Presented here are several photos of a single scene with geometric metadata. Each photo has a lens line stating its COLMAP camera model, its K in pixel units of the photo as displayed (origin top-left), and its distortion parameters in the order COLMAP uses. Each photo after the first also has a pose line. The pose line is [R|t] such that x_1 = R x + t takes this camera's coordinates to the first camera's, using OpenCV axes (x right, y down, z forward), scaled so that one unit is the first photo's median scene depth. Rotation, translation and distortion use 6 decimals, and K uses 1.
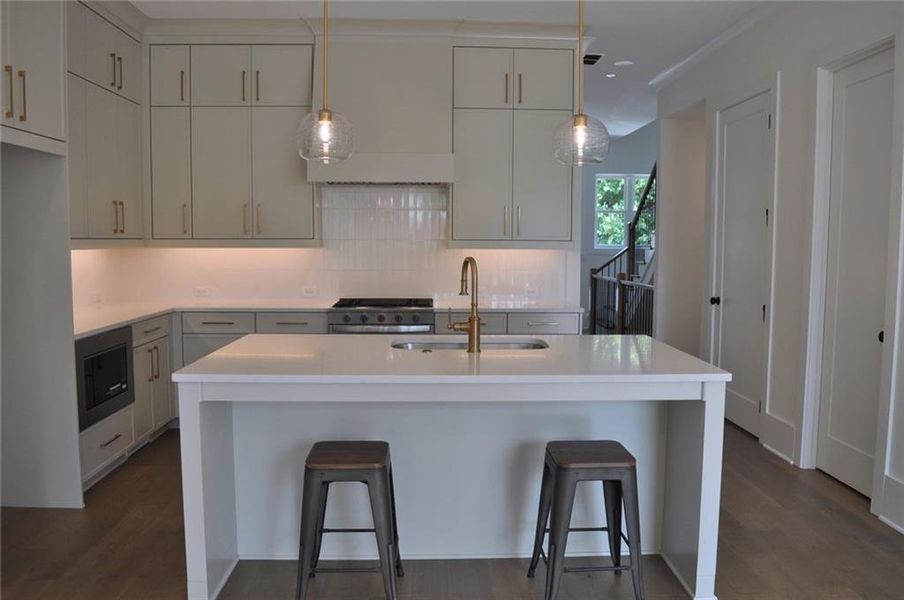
lens RADIAL K [[702.1, 0, 458.9], [0, 702.1, 301.7], [0, 0, 1]] dist [-0.097826, 0.028220]
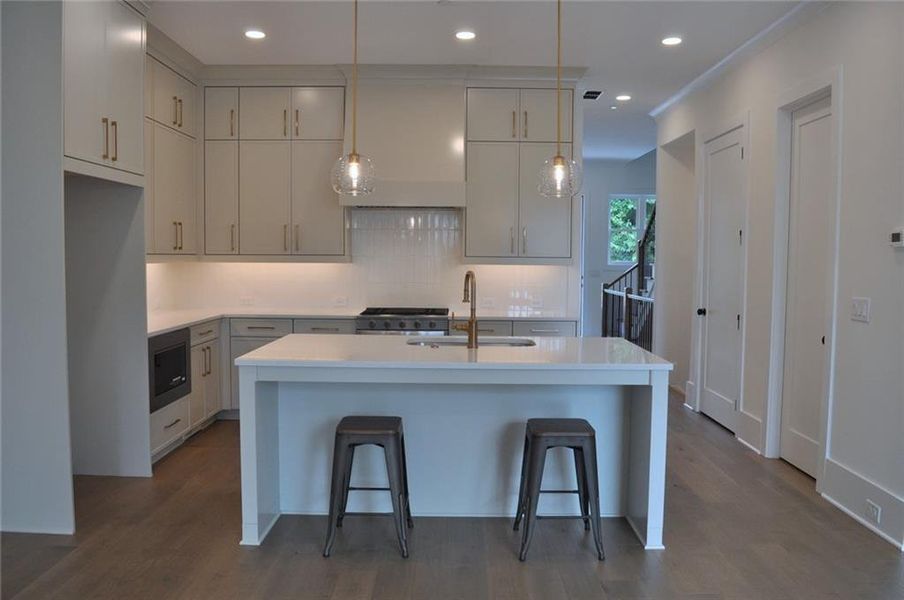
lens RADIAL K [[702.1, 0, 458.9], [0, 702.1, 301.7], [0, 0, 1]] dist [-0.097826, 0.028220]
pose [[0.999110, 0.005797, -0.041792, 0.031112], [-0.006751, 0.999719, -0.022738, 0.012015], [0.041649, 0.023000, 0.998868, -0.150100]]
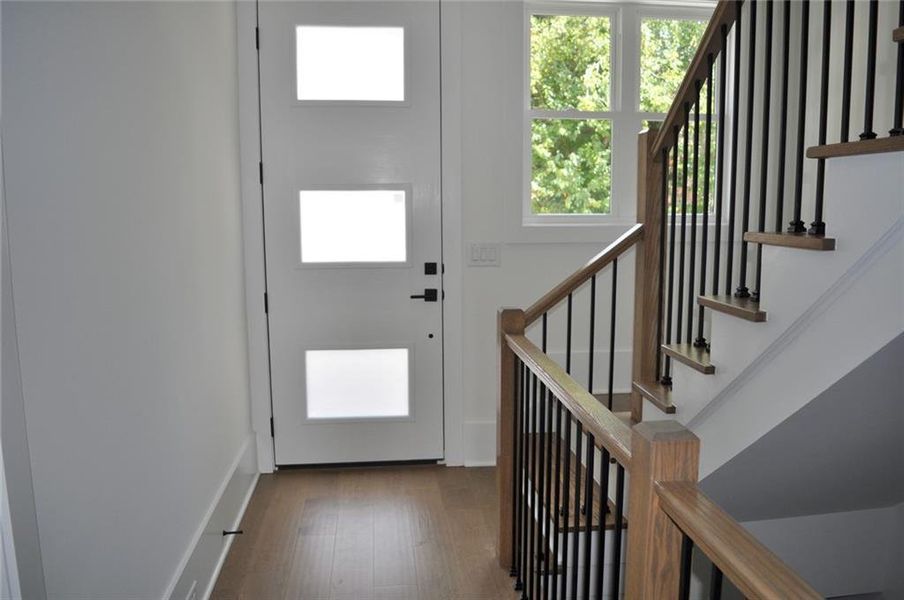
lens RADIAL K [[702.1, 0, 458.9], [0, 702.1, 301.7], [0, 0, 1]] dist [-0.097826, 0.028220]
pose [[0.997794, -0.017514, 0.064032, 0.332156], [0.014366, 0.998681, 0.049295, -0.134700], [-0.064811, -0.048266, 0.996730, 1.571735]]
